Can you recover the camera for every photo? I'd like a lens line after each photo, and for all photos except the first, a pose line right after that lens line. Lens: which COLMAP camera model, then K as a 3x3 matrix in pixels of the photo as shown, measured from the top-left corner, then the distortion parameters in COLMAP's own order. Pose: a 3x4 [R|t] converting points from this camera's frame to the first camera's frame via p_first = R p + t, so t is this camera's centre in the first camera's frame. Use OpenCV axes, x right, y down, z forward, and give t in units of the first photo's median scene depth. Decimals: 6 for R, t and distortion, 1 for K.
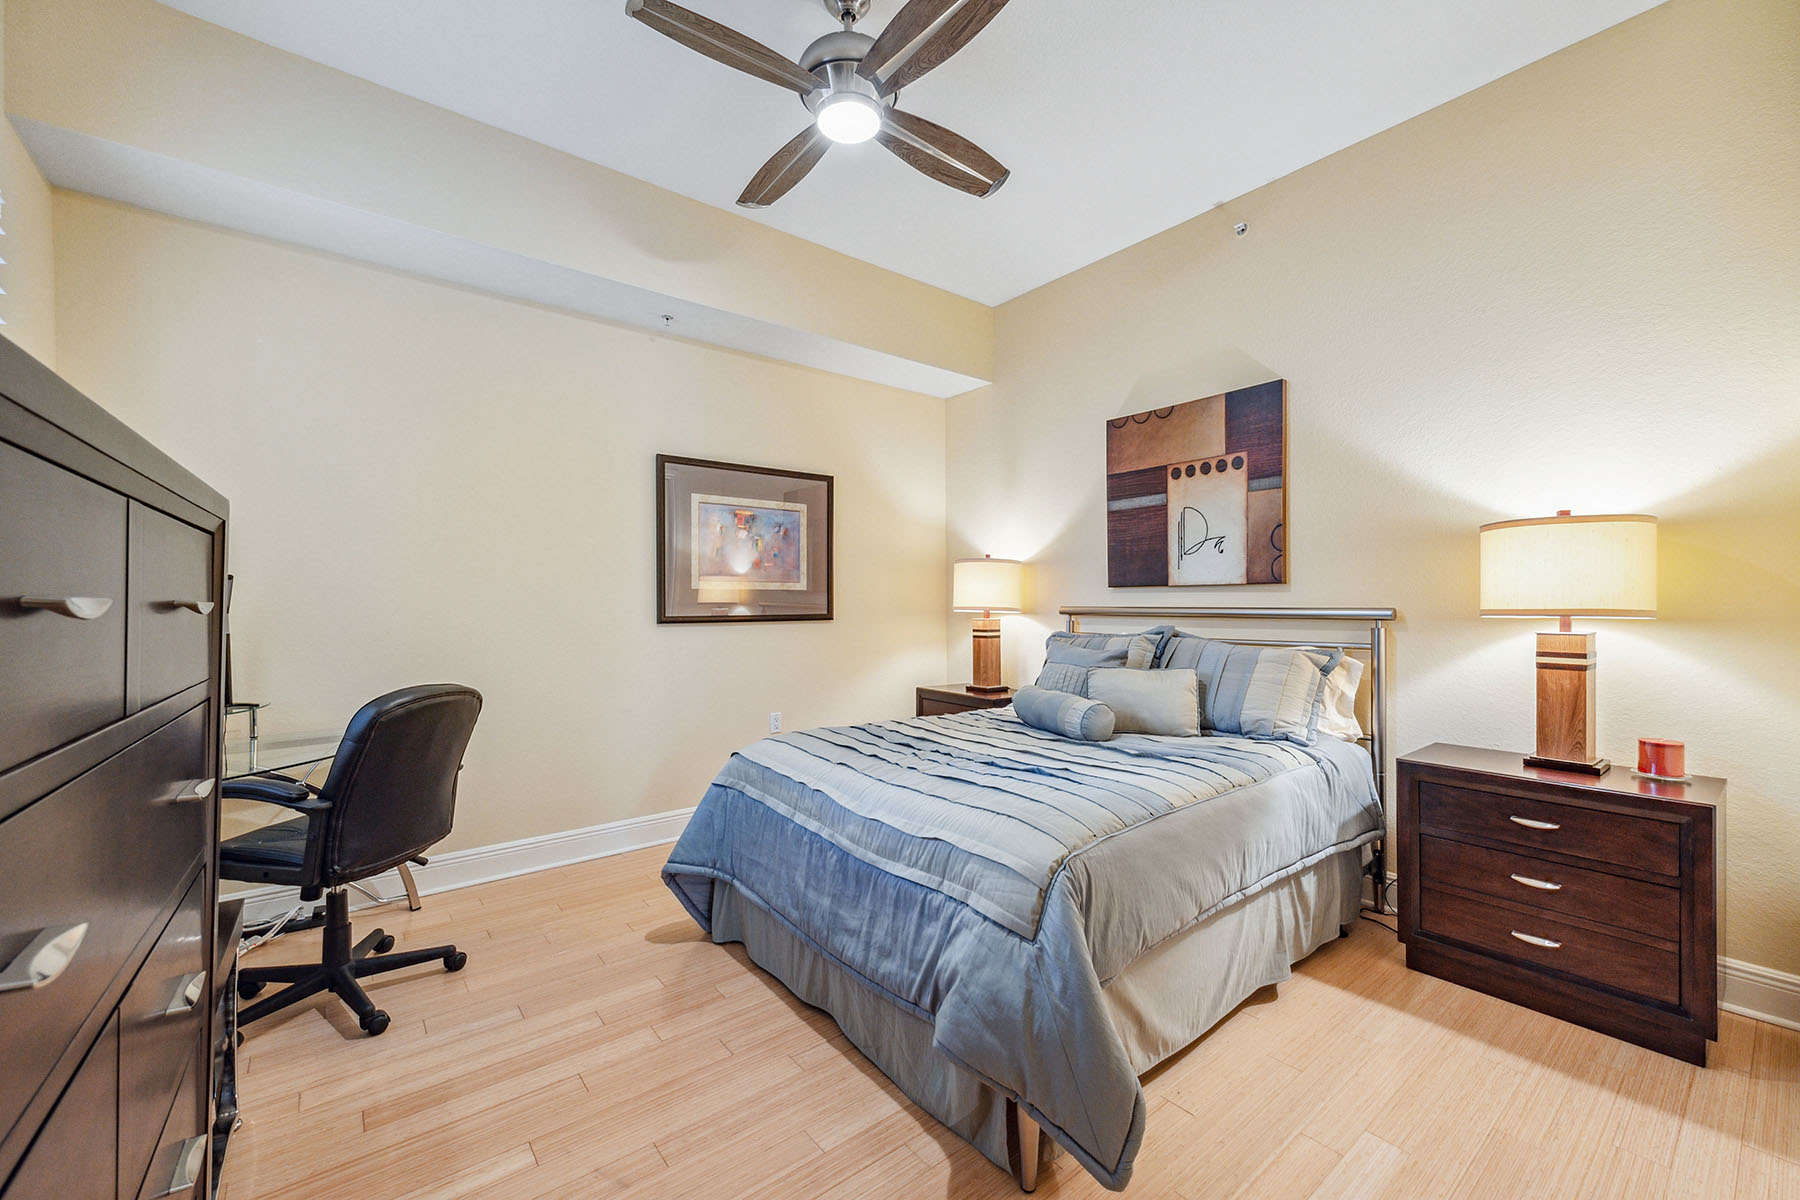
lens RADIAL K [[700.2, 0, 905.6], [0, 700.2, 598.7], [0, 0, 1]] dist [0.003395, -0.000030]
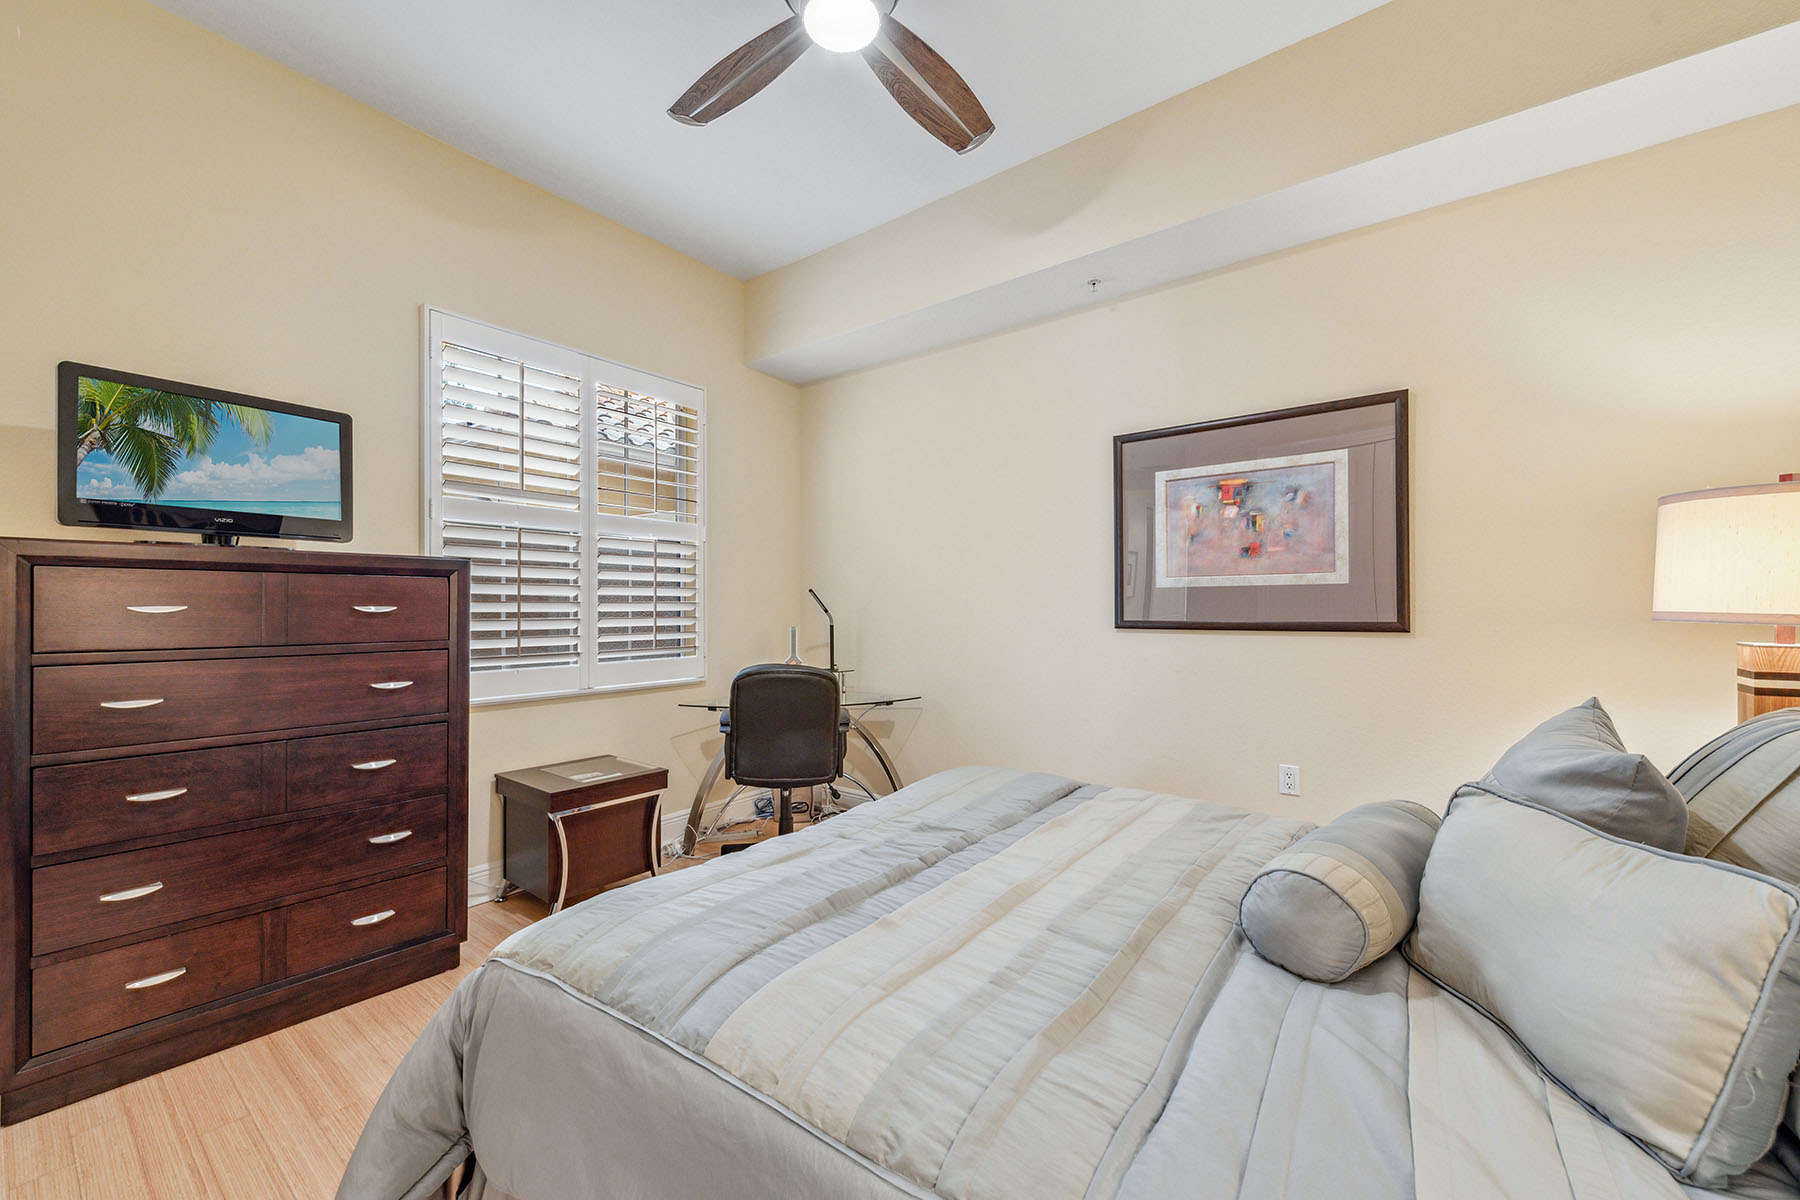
lens RADIAL K [[700.2, 0, 894.2], [0, 700.2, 603.9], [0, 0, 1]] dist [0.003395, -0.000030]
pose [[0.238929, -0.003080, -0.971032, 0.400220], [0.007808, 0.999969, -0.001250, 0.003792], [0.971006, -0.007283, 0.238946, 0.472755]]
